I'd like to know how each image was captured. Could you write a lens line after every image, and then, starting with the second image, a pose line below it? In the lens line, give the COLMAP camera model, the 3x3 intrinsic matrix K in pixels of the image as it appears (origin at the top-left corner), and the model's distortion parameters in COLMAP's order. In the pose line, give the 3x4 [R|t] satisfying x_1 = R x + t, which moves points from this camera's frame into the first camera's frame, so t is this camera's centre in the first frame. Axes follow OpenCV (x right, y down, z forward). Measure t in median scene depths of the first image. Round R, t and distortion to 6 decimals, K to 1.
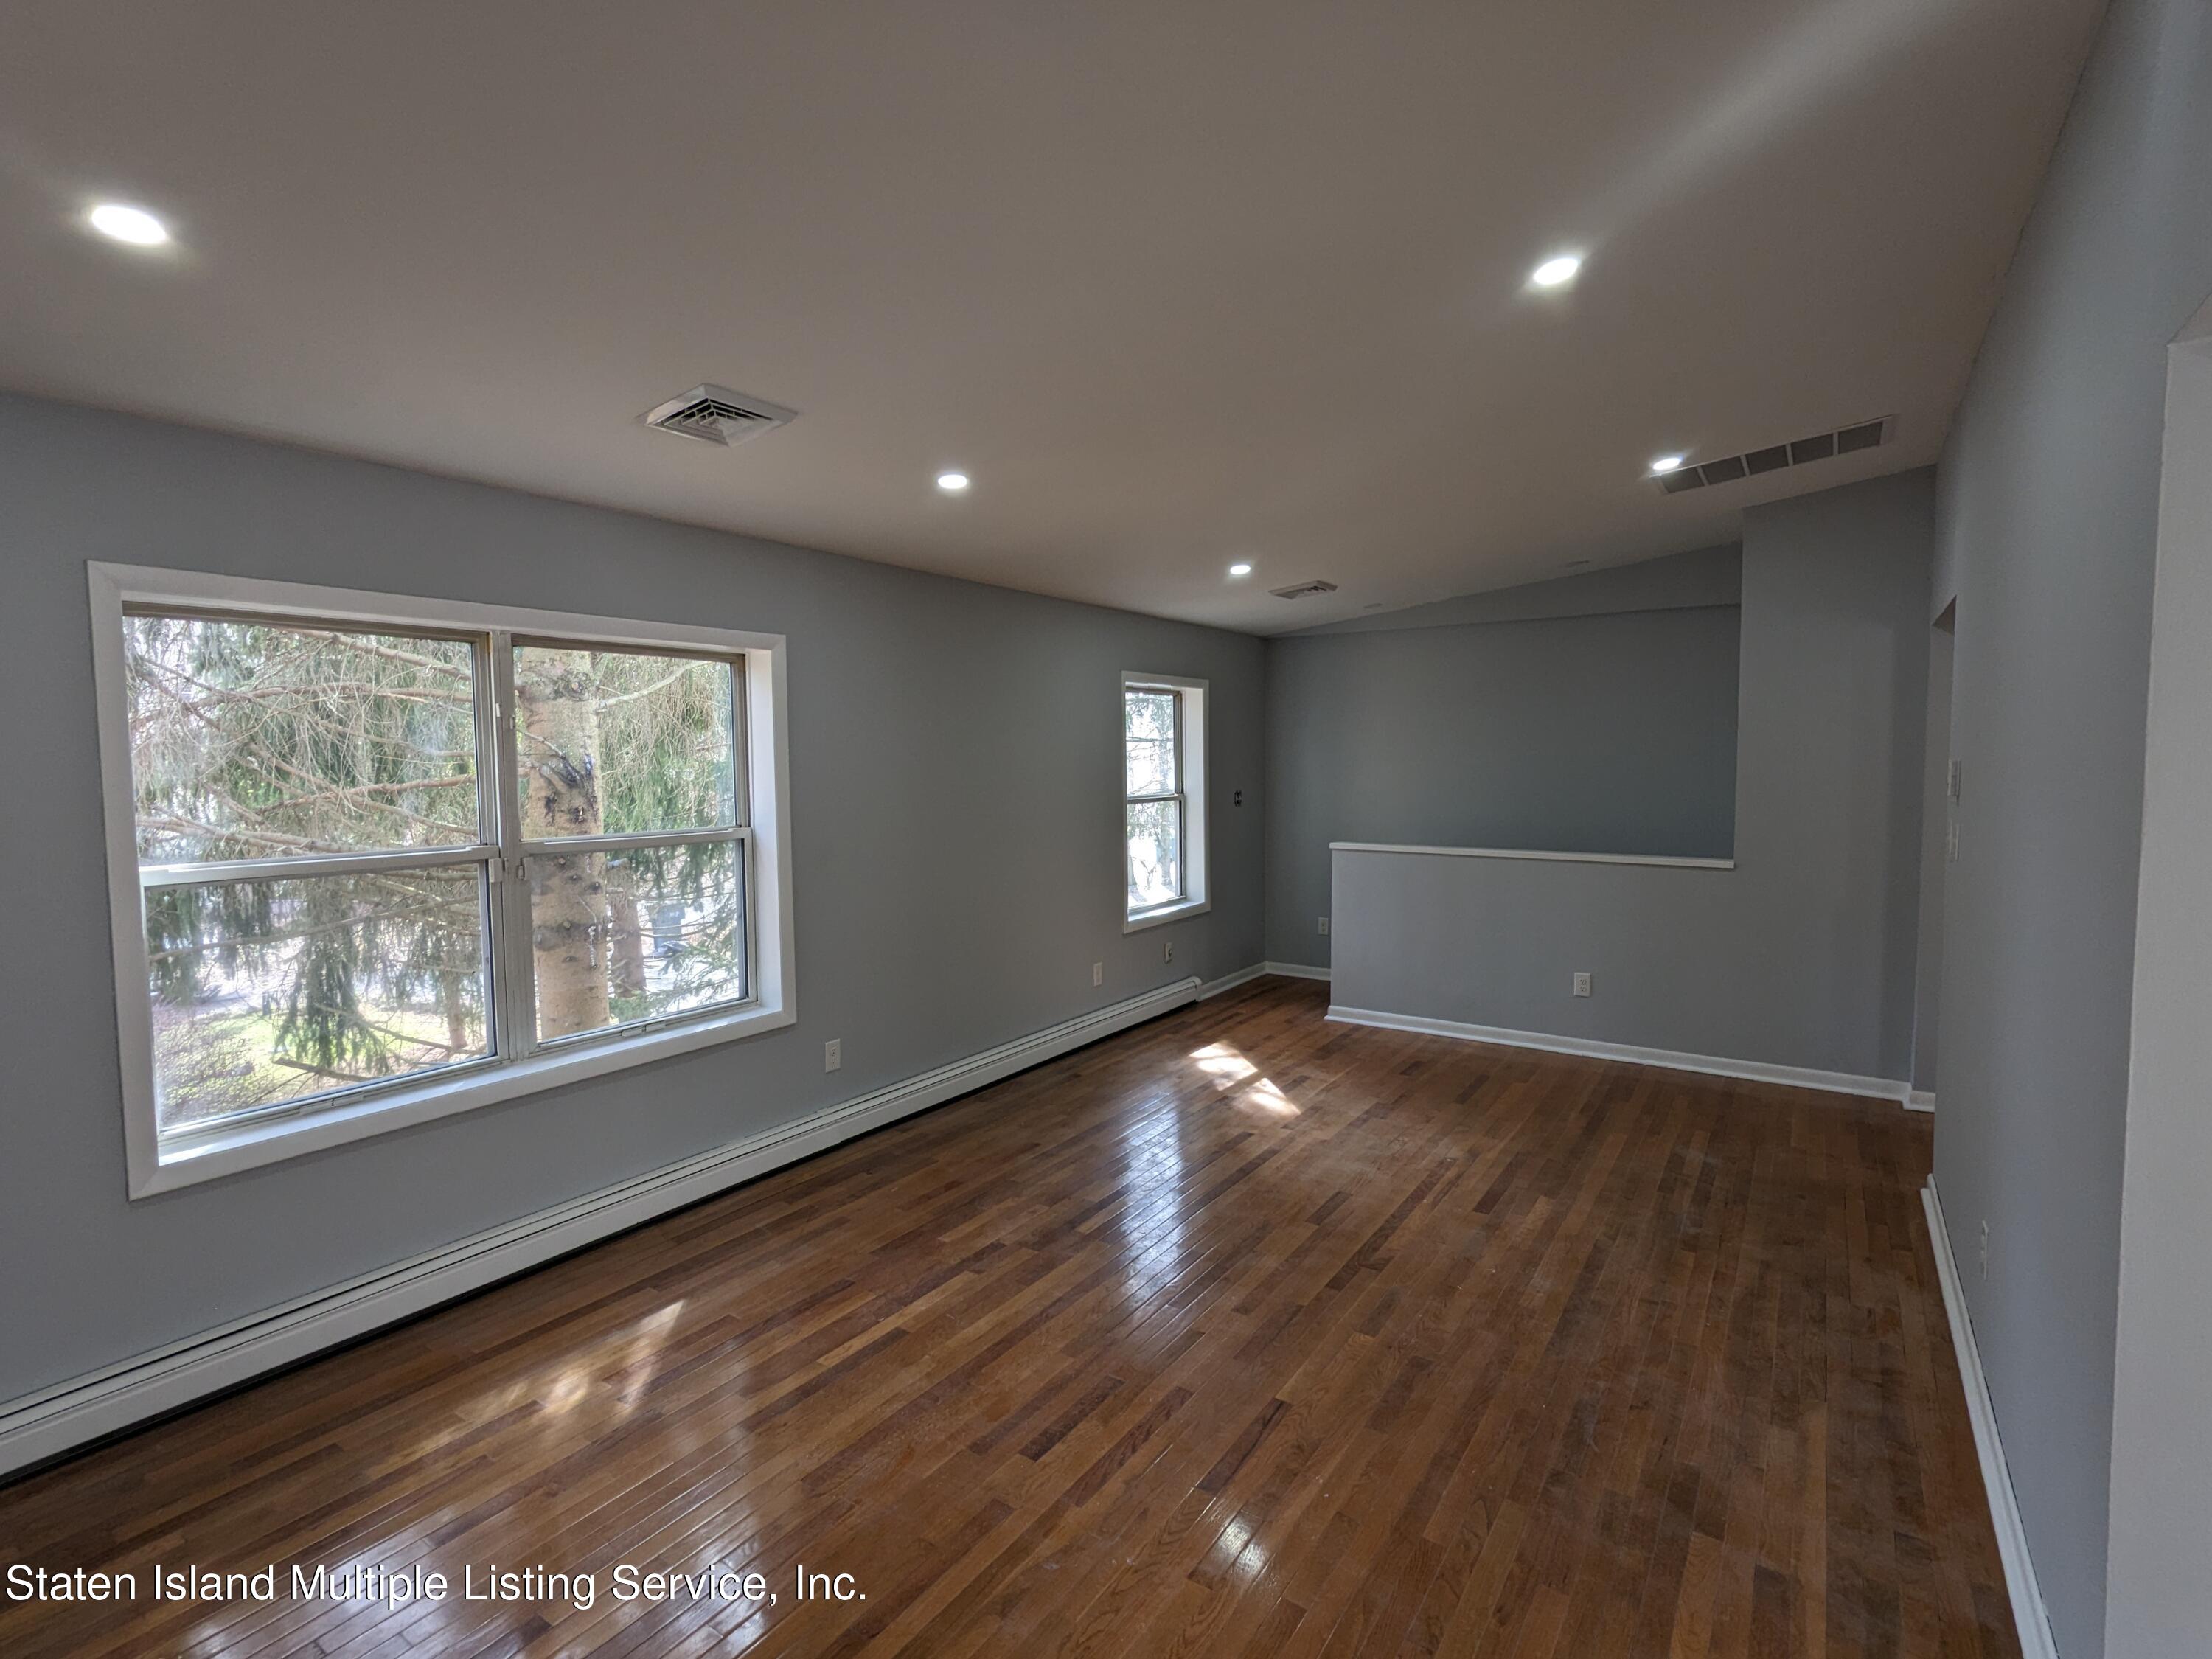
lens RADIAL K [[1070.8, 0, 1111.8], [0, 1070.8, 831.1], [0, 0, 1]] dist [-0.000444, 0.002900]
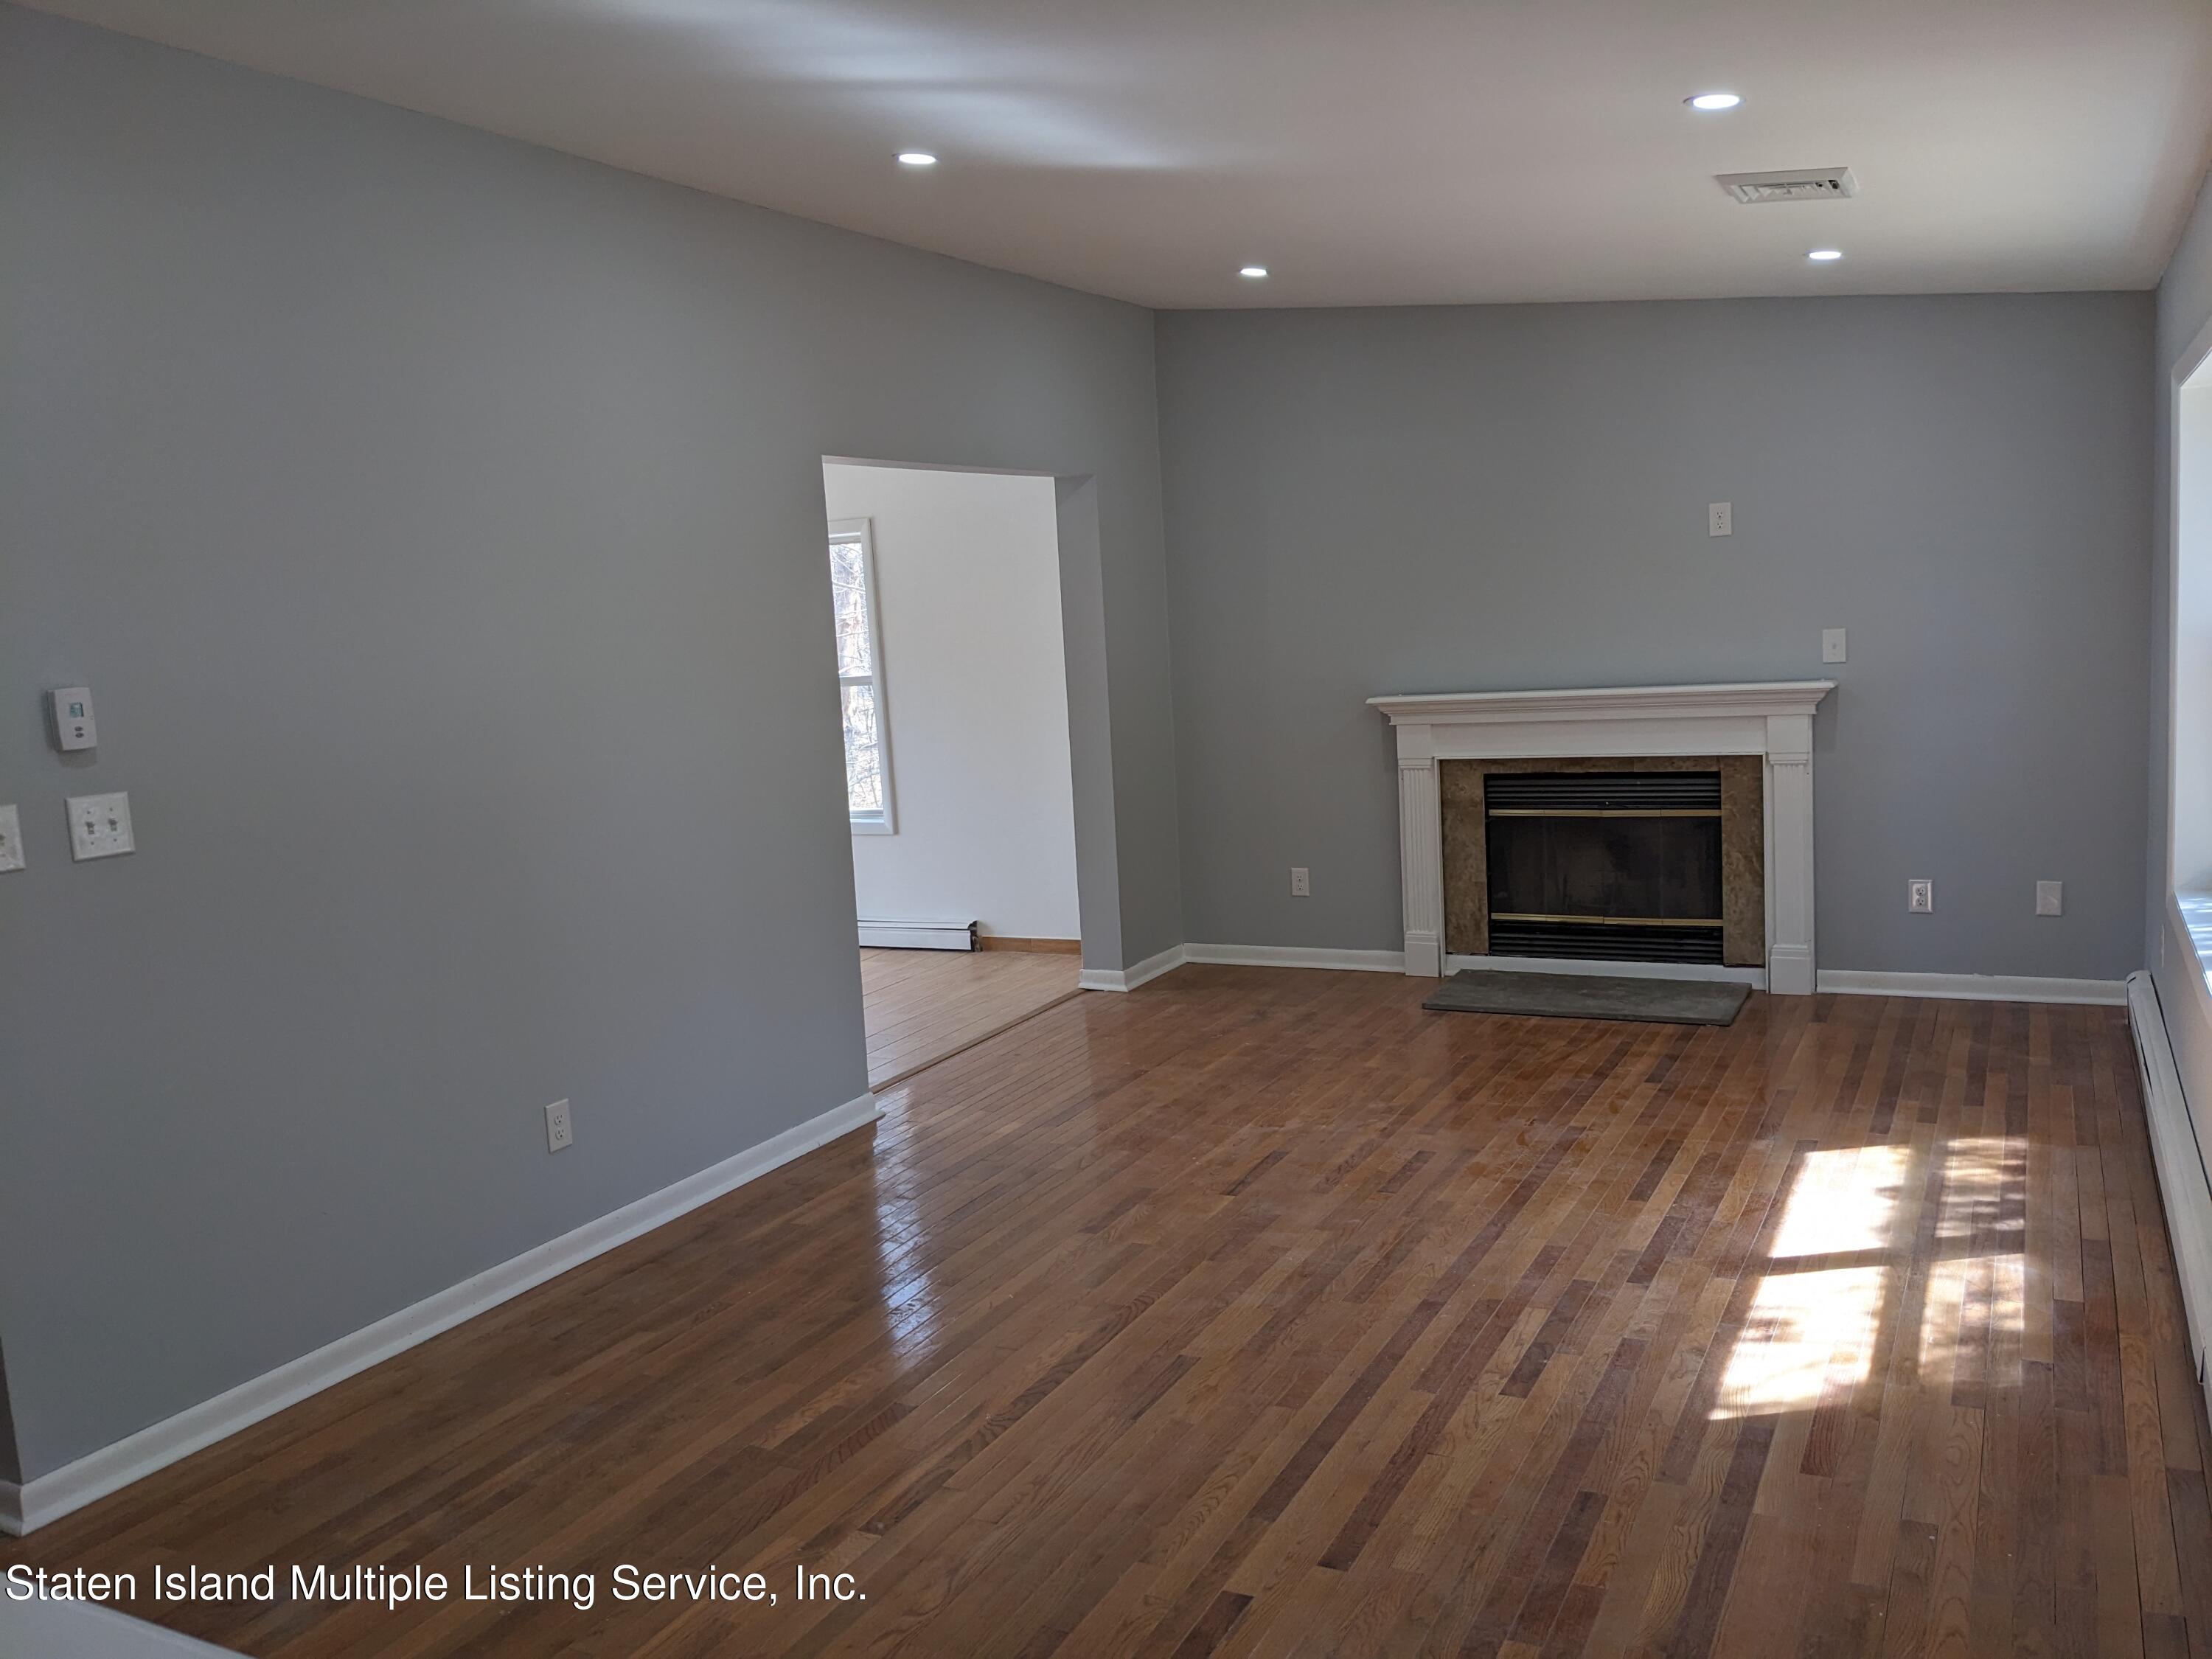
lens RADIAL K [[1752.3, 0, 1105.4], [0, 1752.3, 836.8], [0, 0, 1]] dist [0.020815, -0.029312]
pose [[-0.991973, 0.082688, -0.095666, 0.306191], [0.062431, 0.978186, 0.198129, -0.135614], [0.109962, 0.190566, -0.975496, 1.919962]]
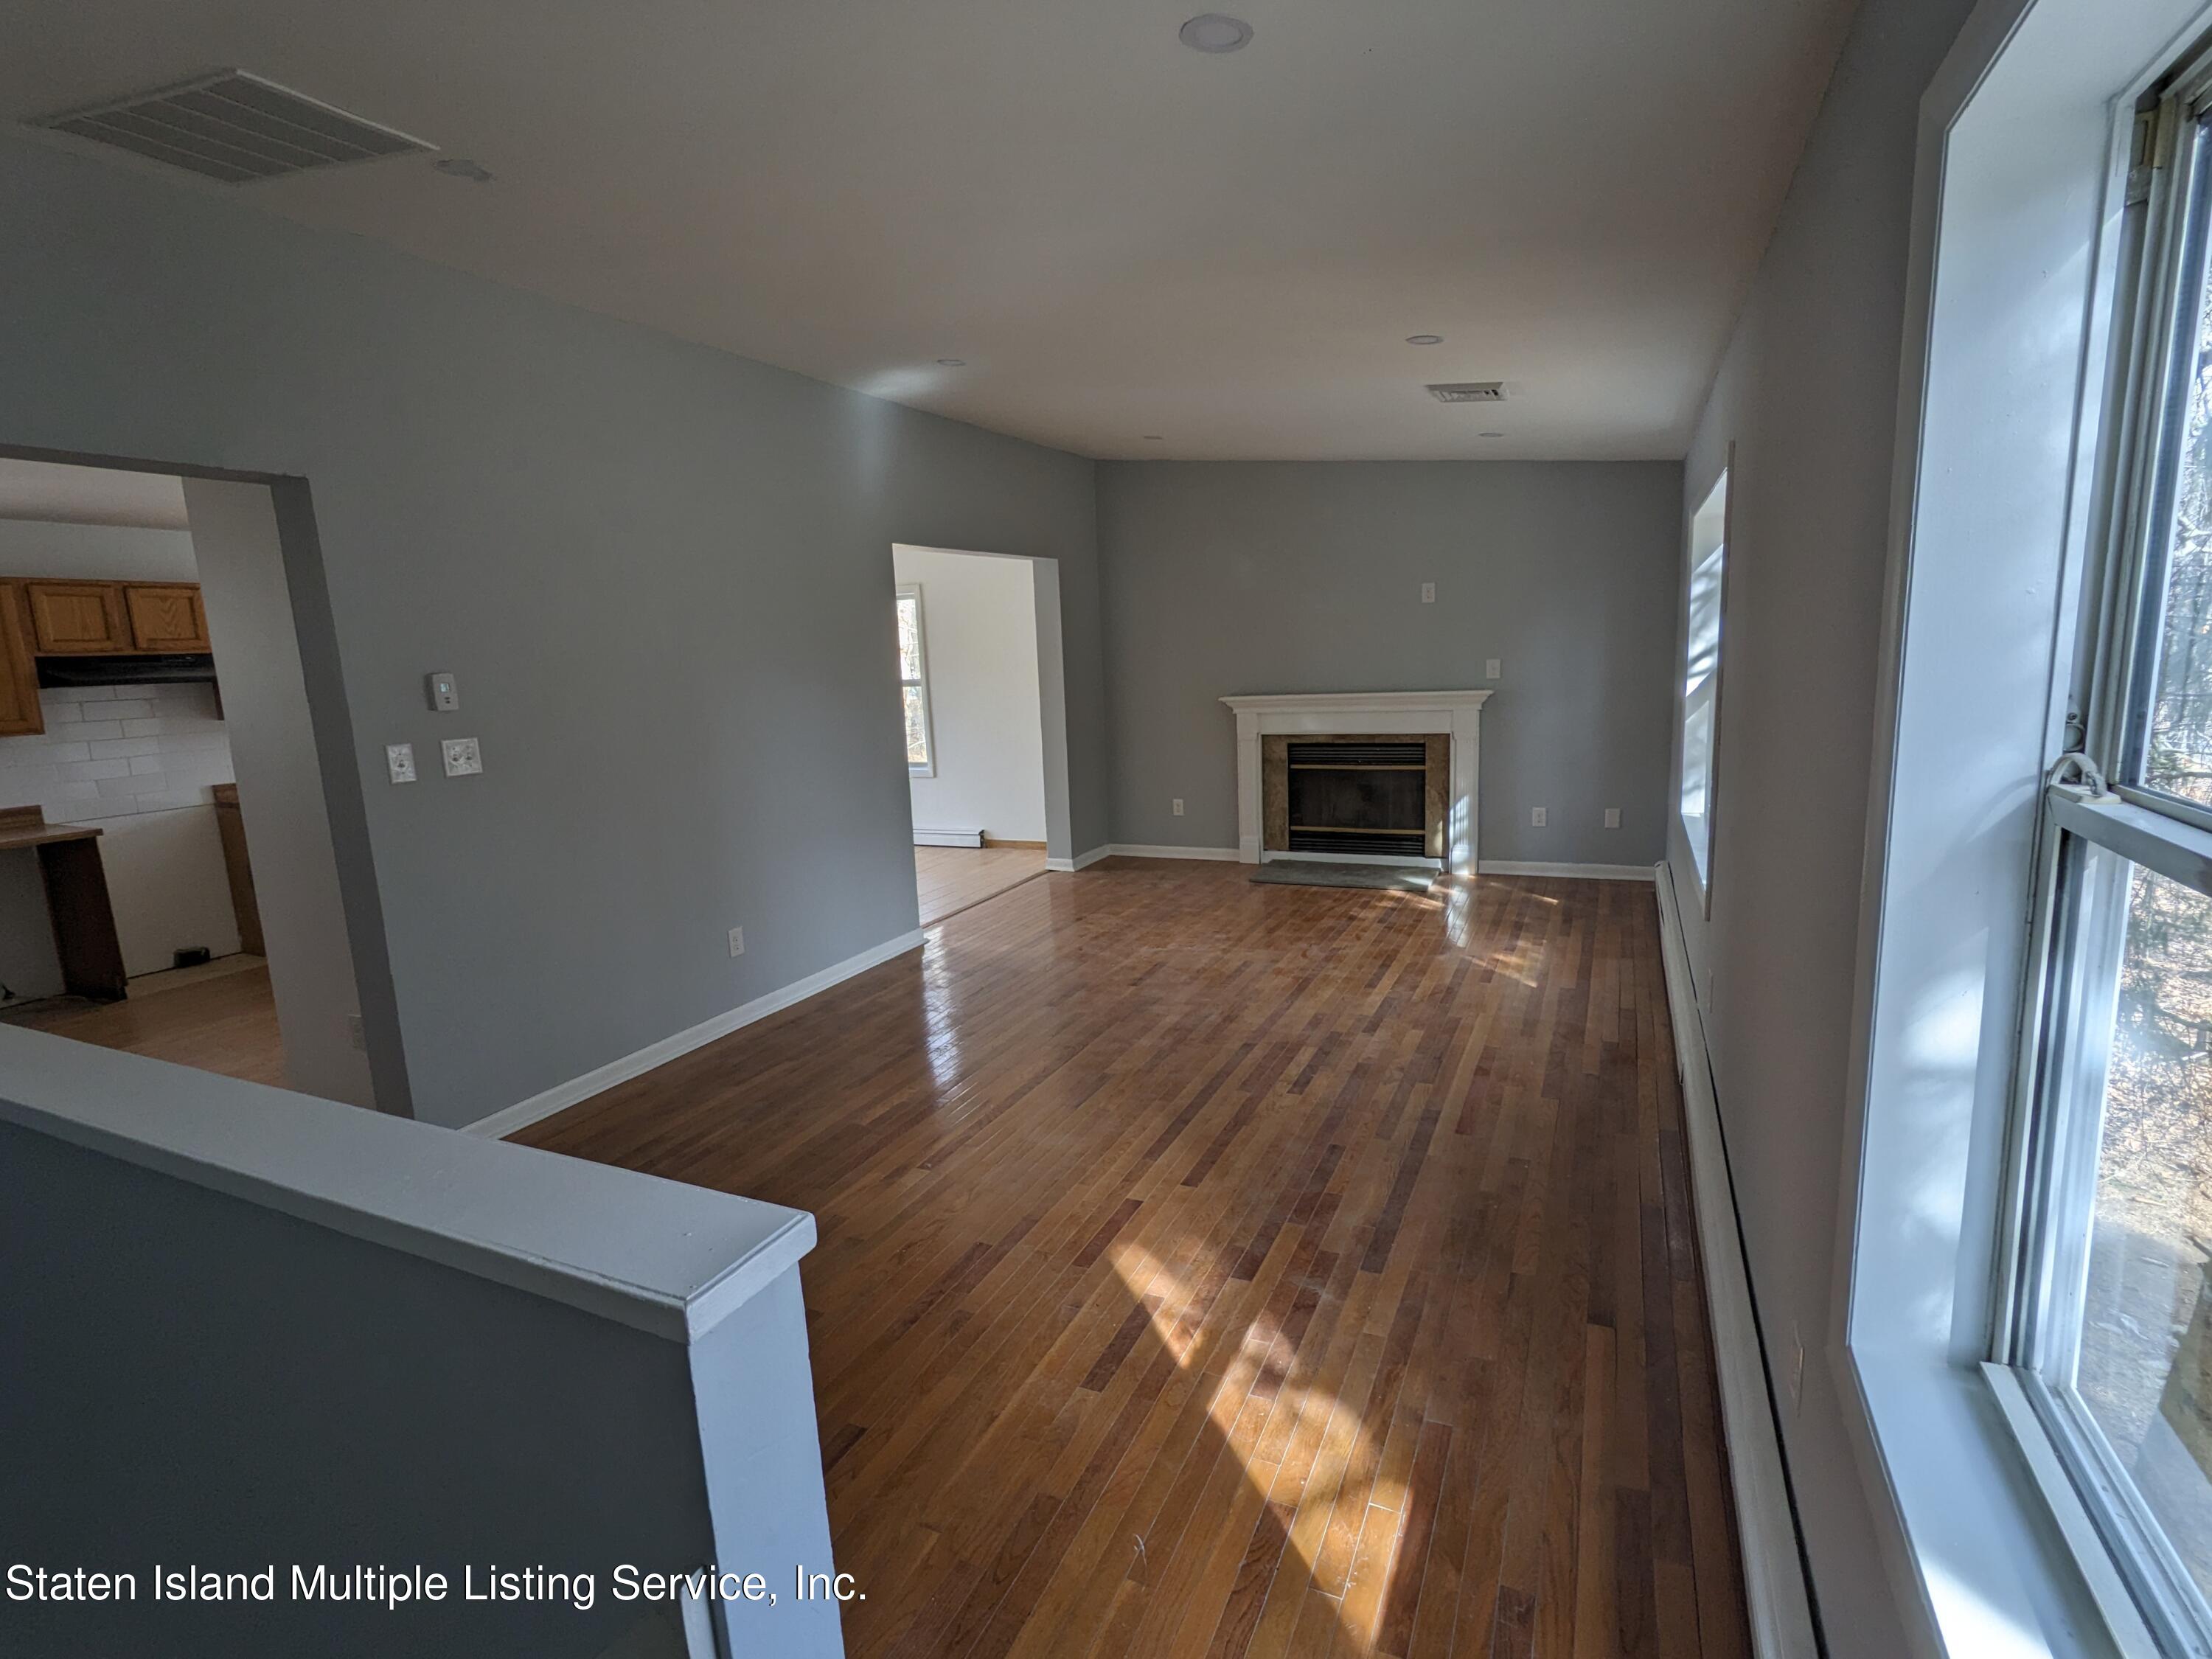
lens RADIAL K [[1070.8, 0, 1102.1], [0, 1070.8, 828.6], [0, 0, 1]] dist [-0.000444, 0.002900]
pose [[-0.988353, 0.078884, -0.130140, 0.311908], [0.046347, 0.970569, 0.236323, -0.126272], [0.144952, 0.227539, -0.962920, 1.962523]]
